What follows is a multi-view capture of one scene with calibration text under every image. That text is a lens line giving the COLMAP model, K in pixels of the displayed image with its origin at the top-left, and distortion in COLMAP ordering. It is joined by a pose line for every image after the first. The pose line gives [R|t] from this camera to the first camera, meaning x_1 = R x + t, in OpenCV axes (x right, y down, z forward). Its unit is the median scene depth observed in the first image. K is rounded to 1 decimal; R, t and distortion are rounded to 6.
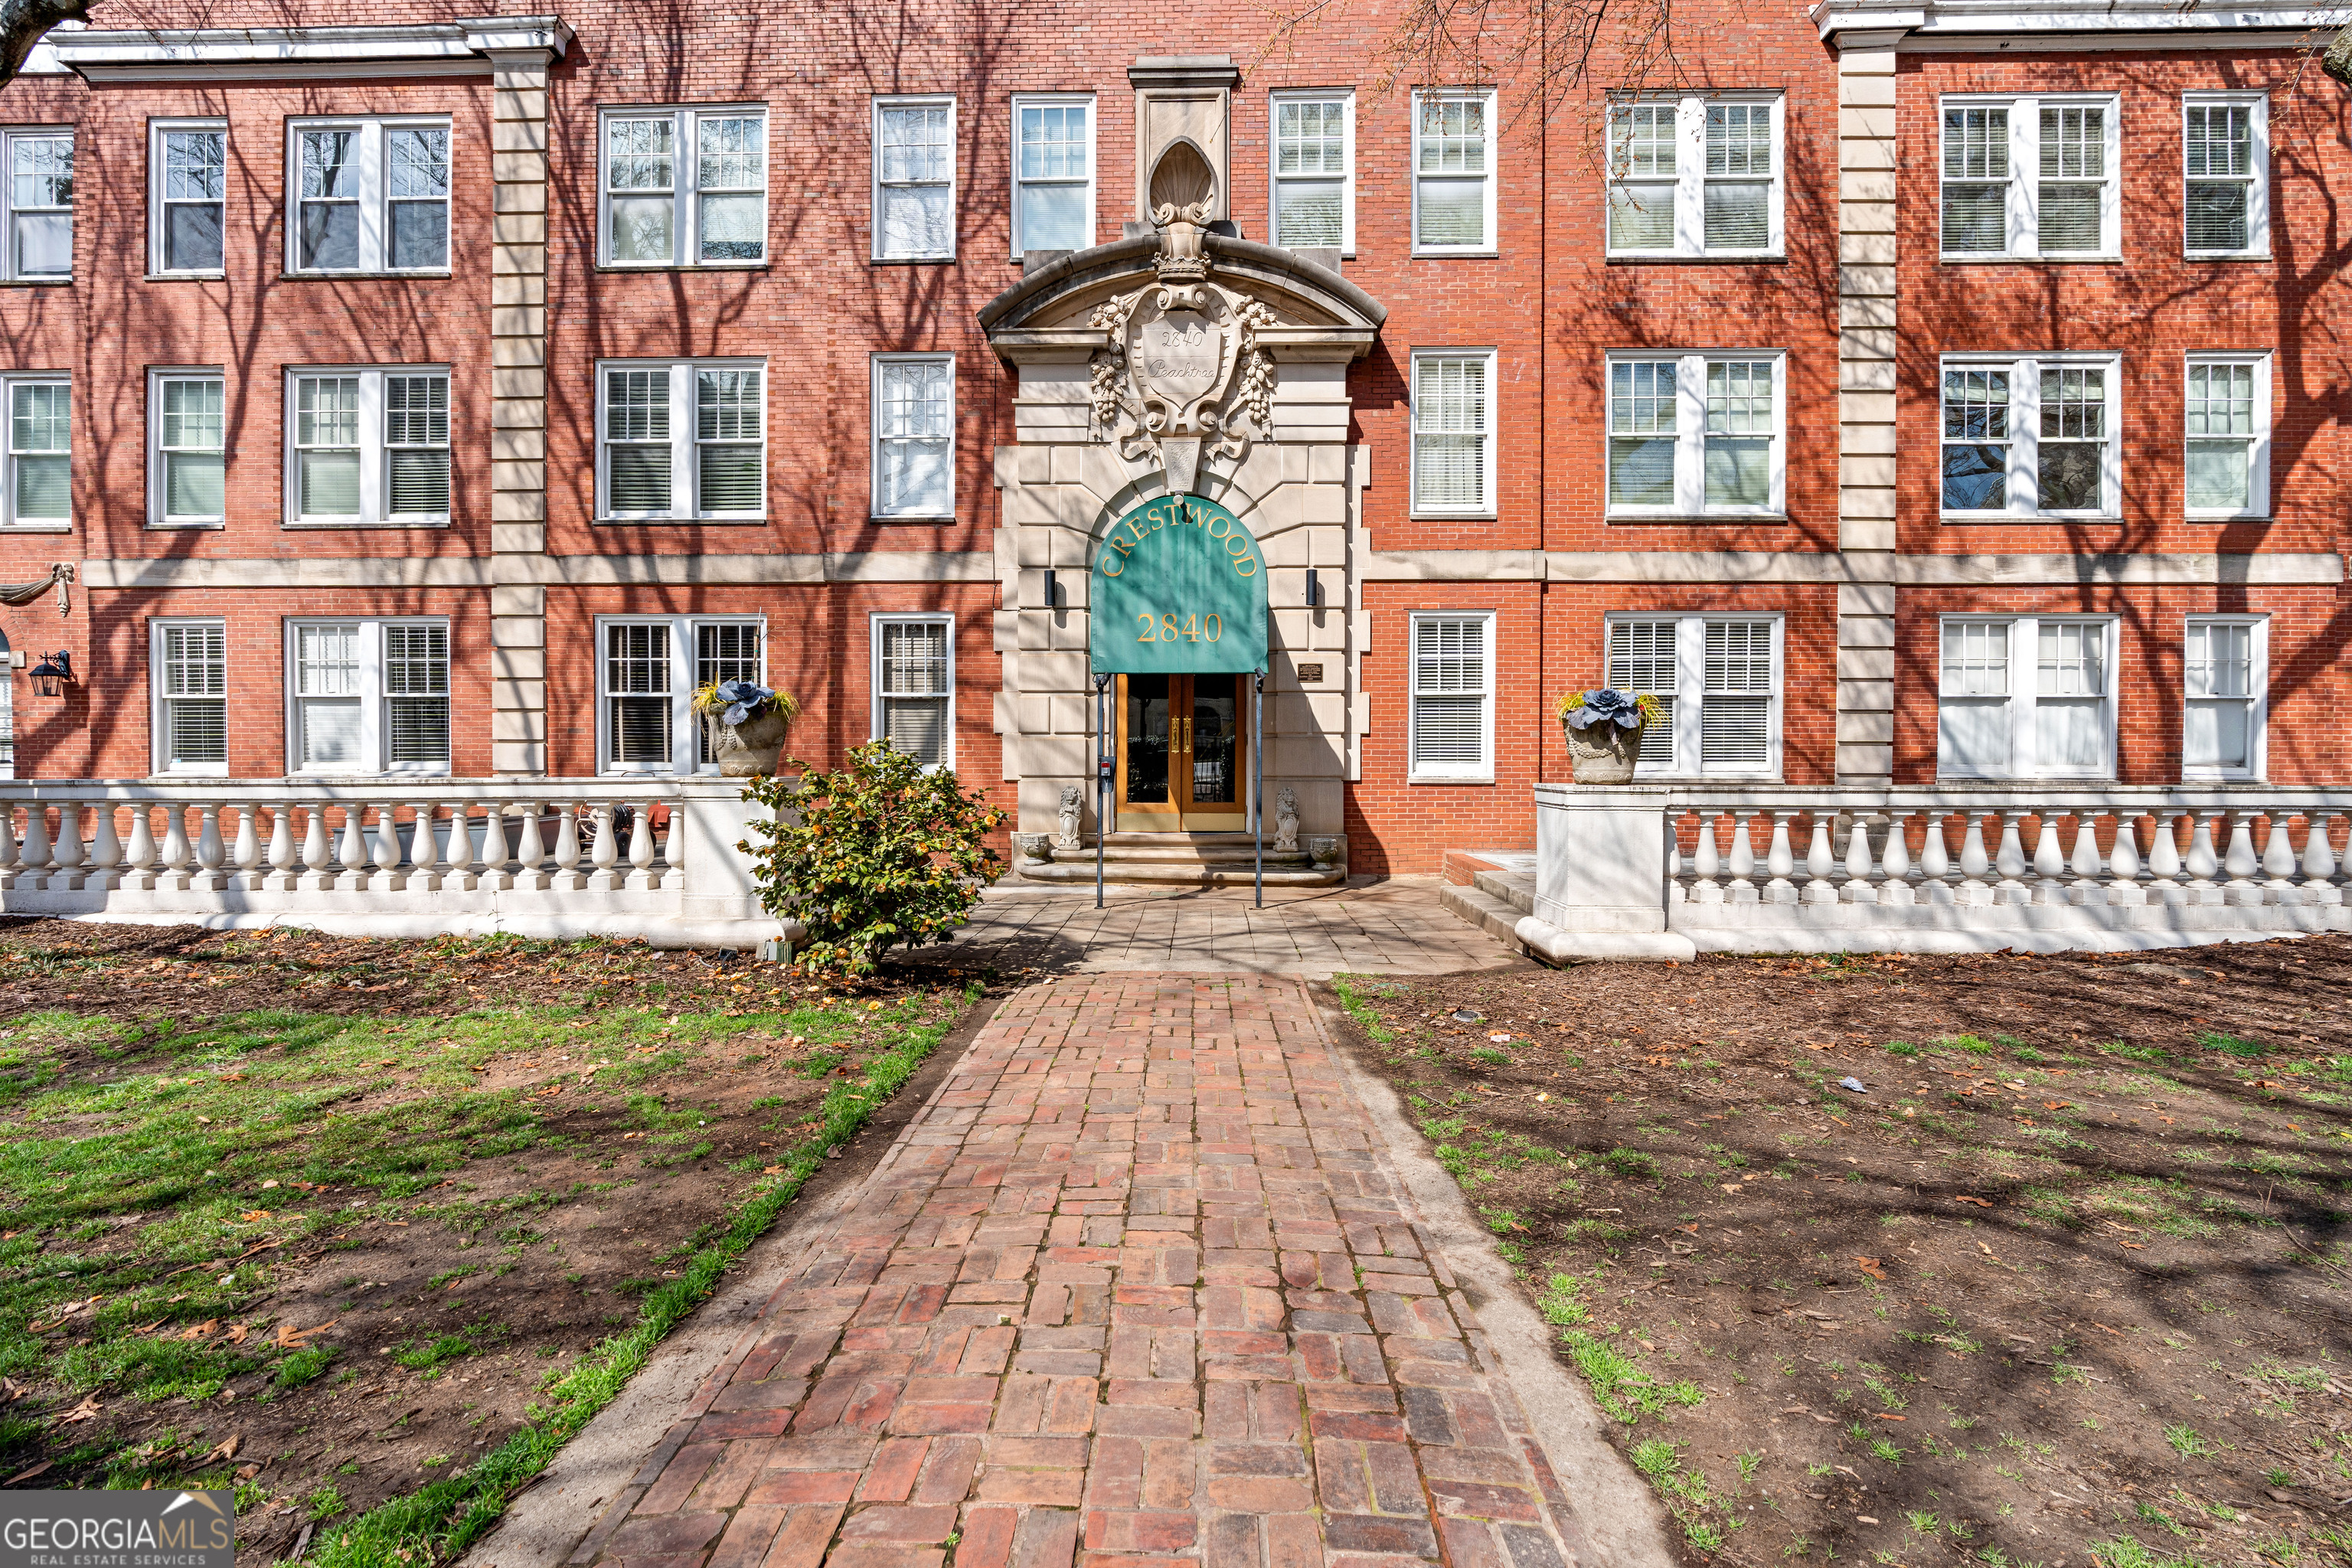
lens RADIAL K [[1006.0, 0, 1168.8], [0, 1006.0, 755.0], [0, 0, 1]] dist [-0.002939, -0.000150]
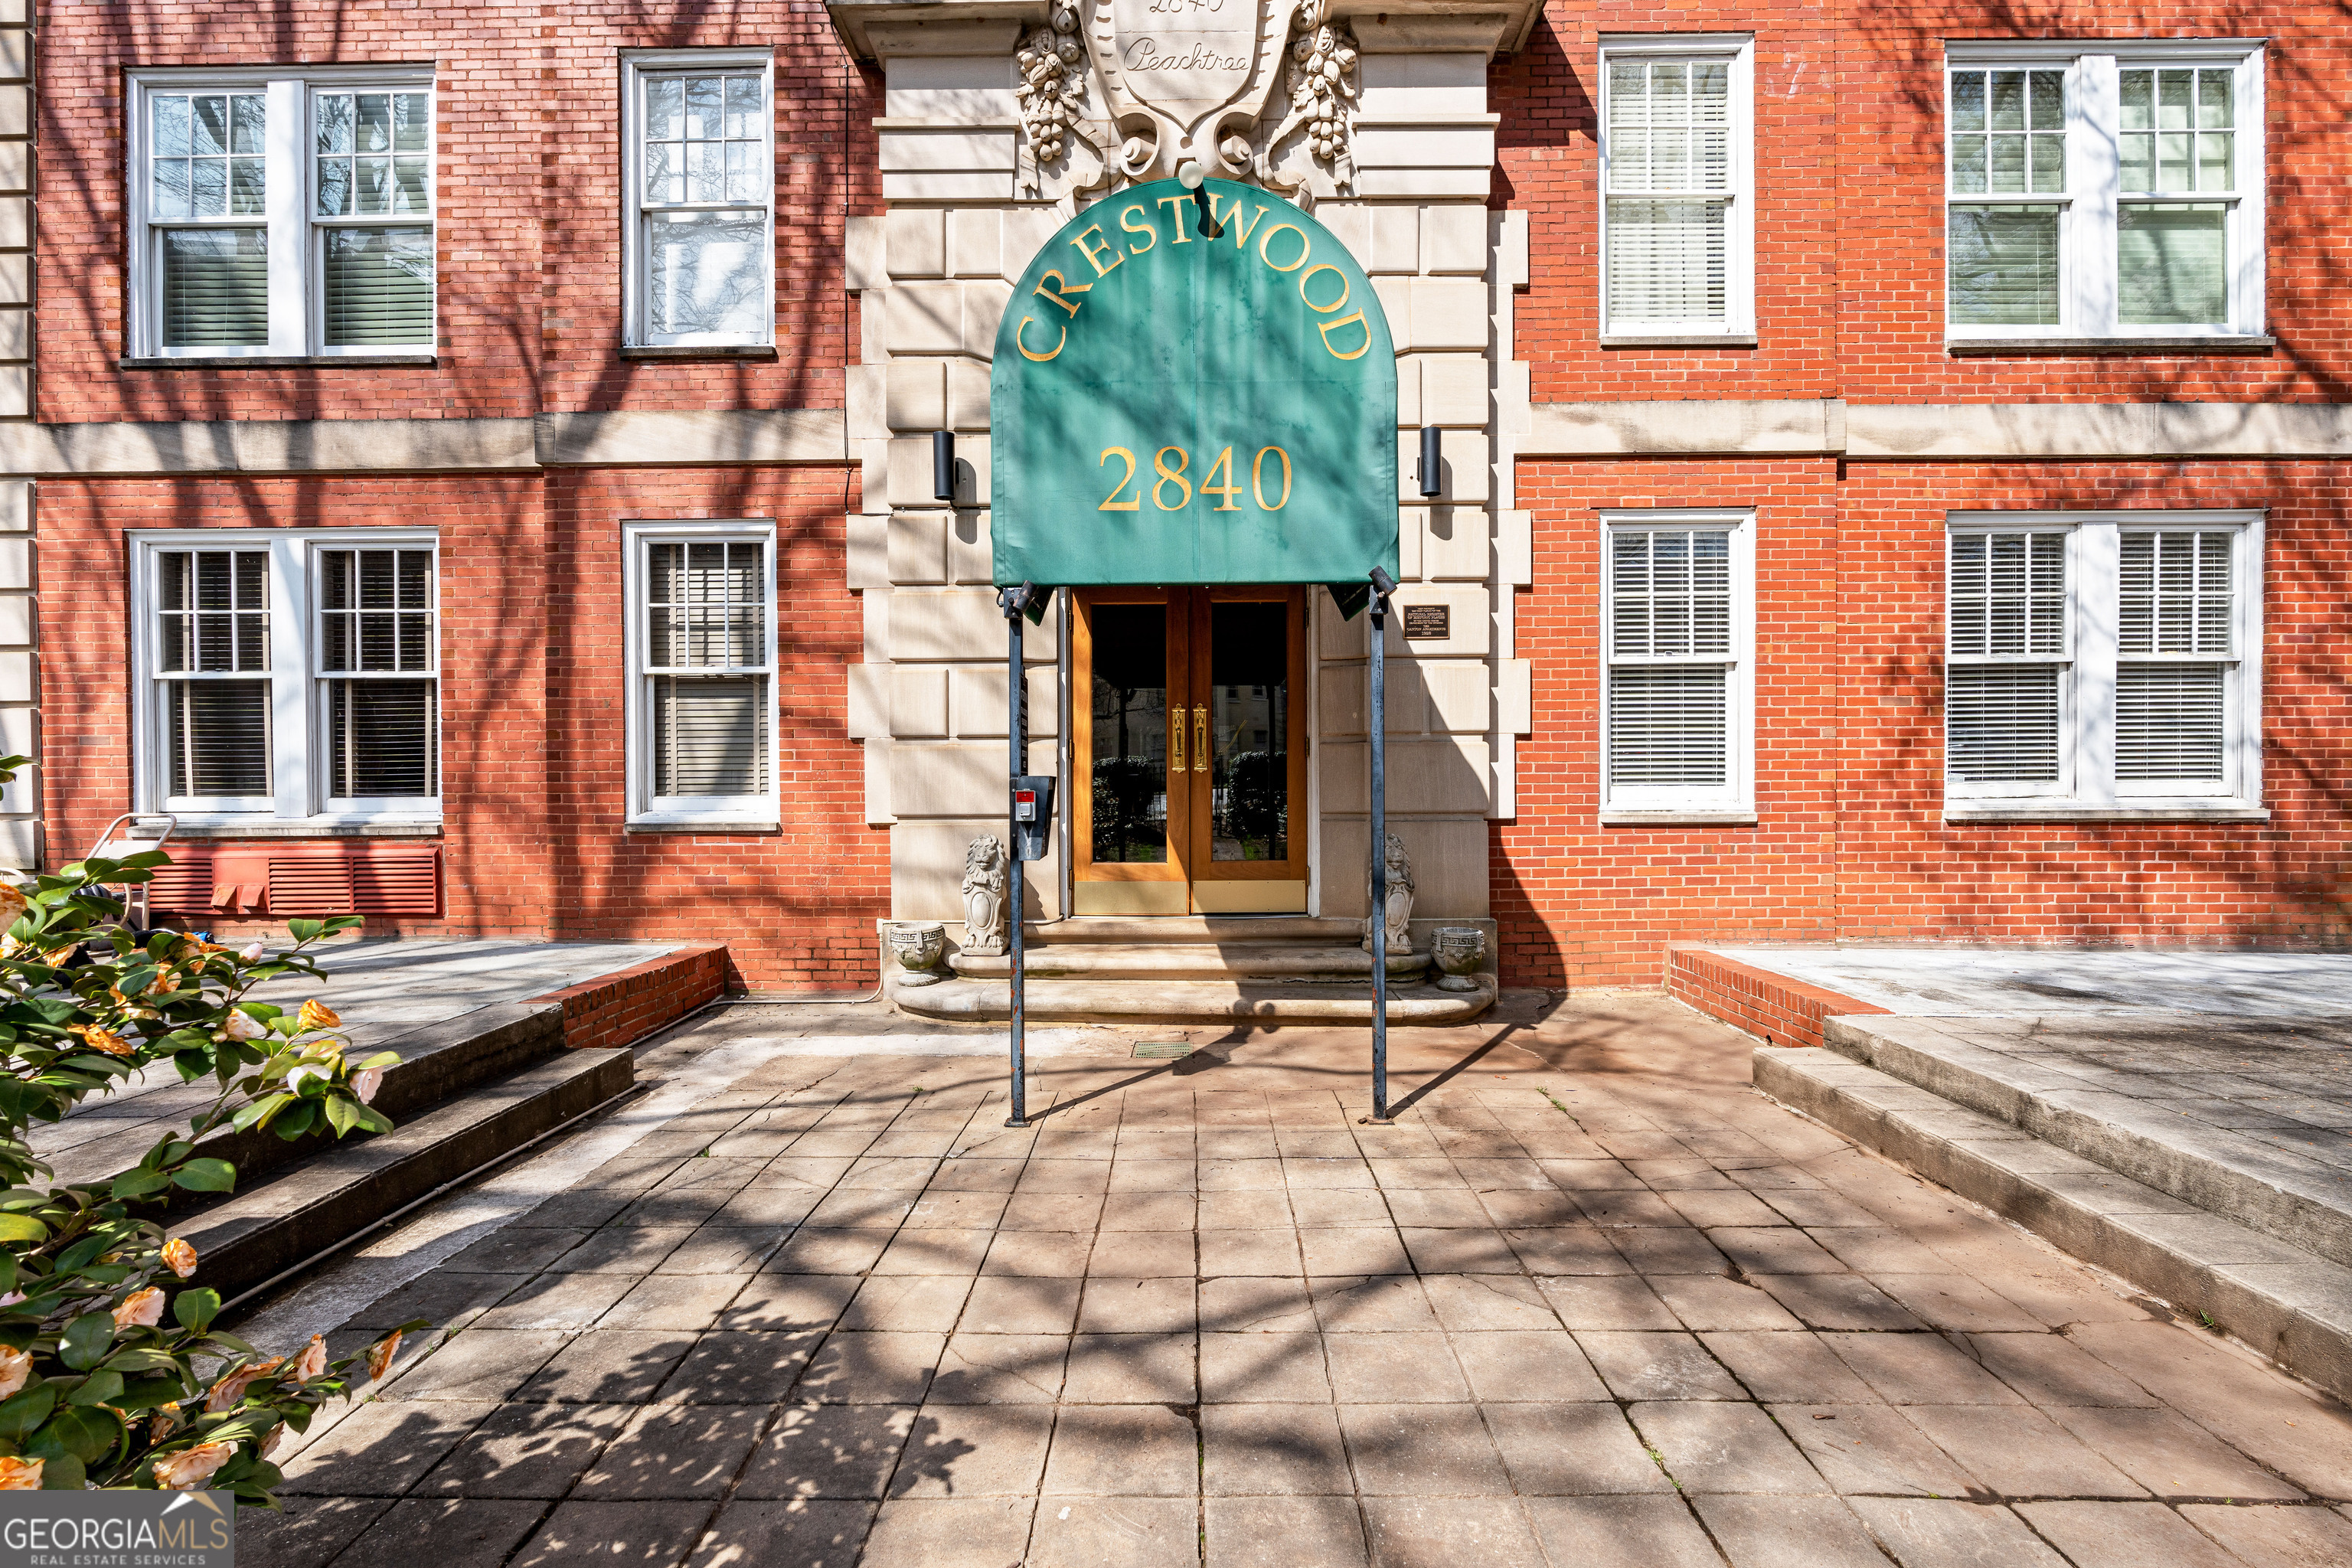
lens RADIAL K [[1016.1, 0, 1176.1], [0, 1016.1, 778.5], [0, 0, 1]] dist [-0.003505, 0.000310]
pose [[0.999809, -0.008535, 0.017608, -0.004856], [0.008598, 0.999957, -0.003505, 0.003528], [-0.017577, 0.003656, 0.999839, 0.446087]]
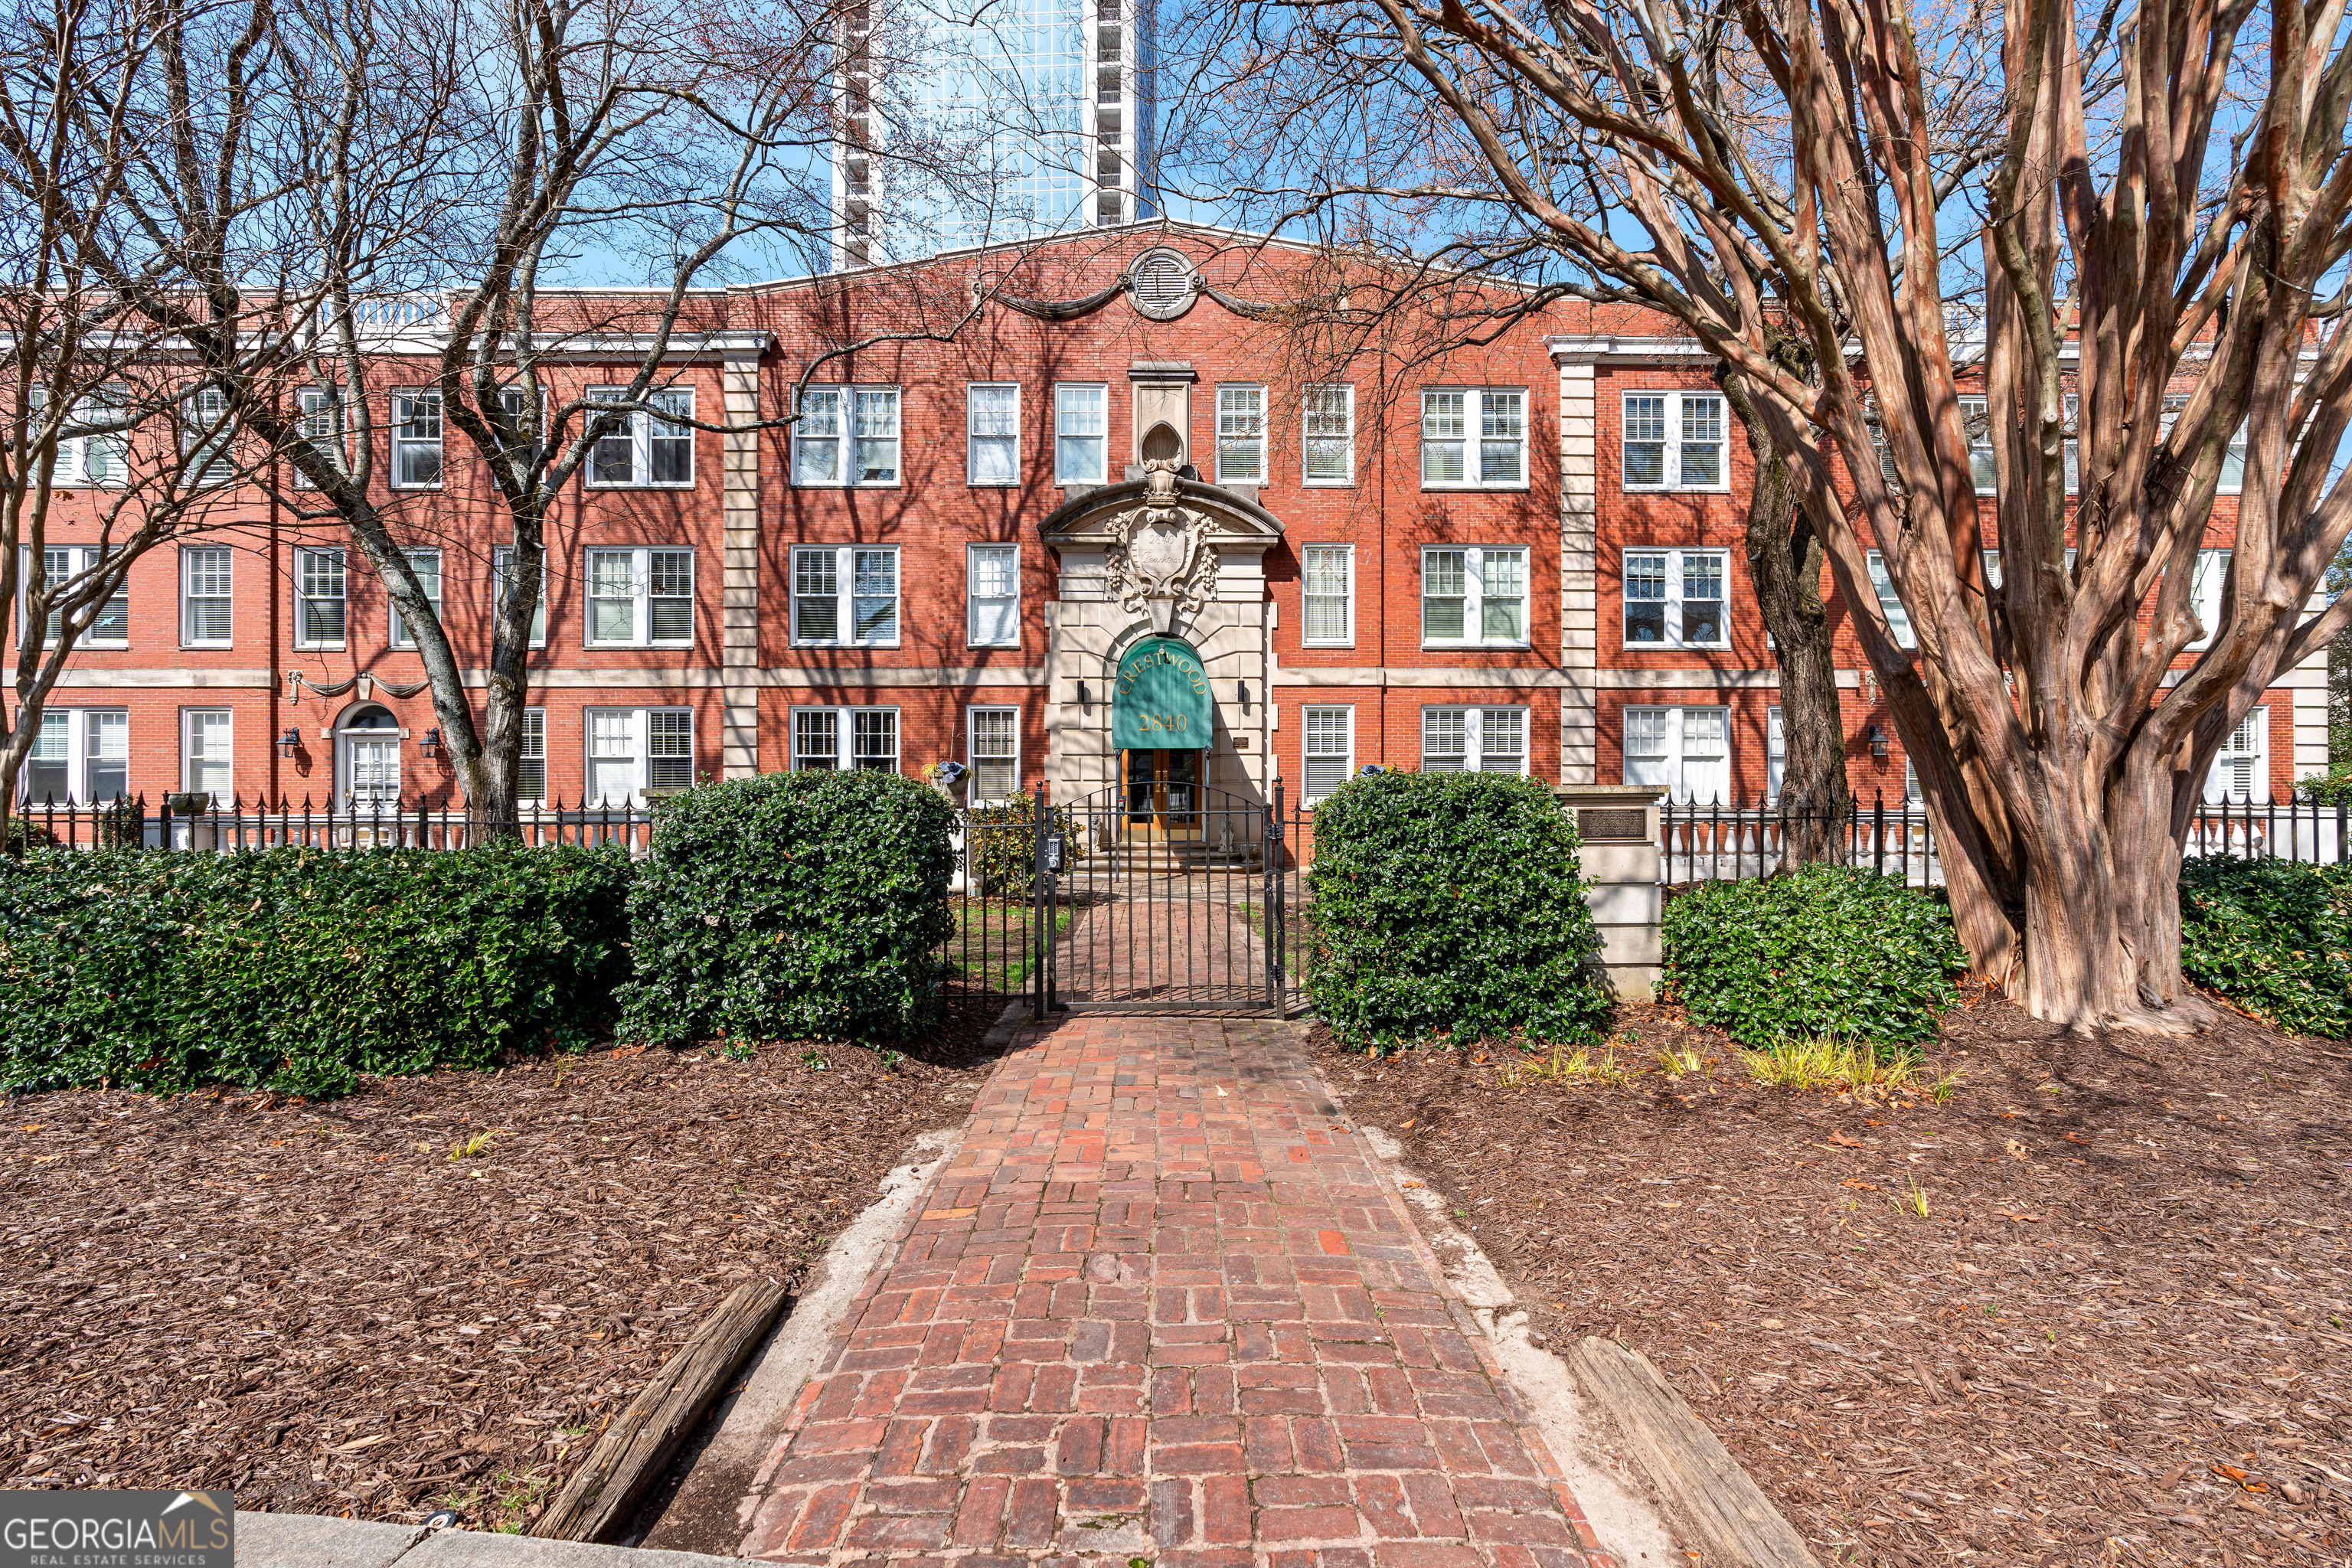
lens RADIAL K [[999.1, 0, 1175.0], [0, 999.1, 778.7], [0, 0, 1]] dist [0.003274, 0.000769]
pose [[0.999274, -0.002969, 0.037995, -0.027621], [0.003256, 0.999967, -0.007500, -0.011376], [-0.037971, 0.007618, 0.999250, -0.605747]]
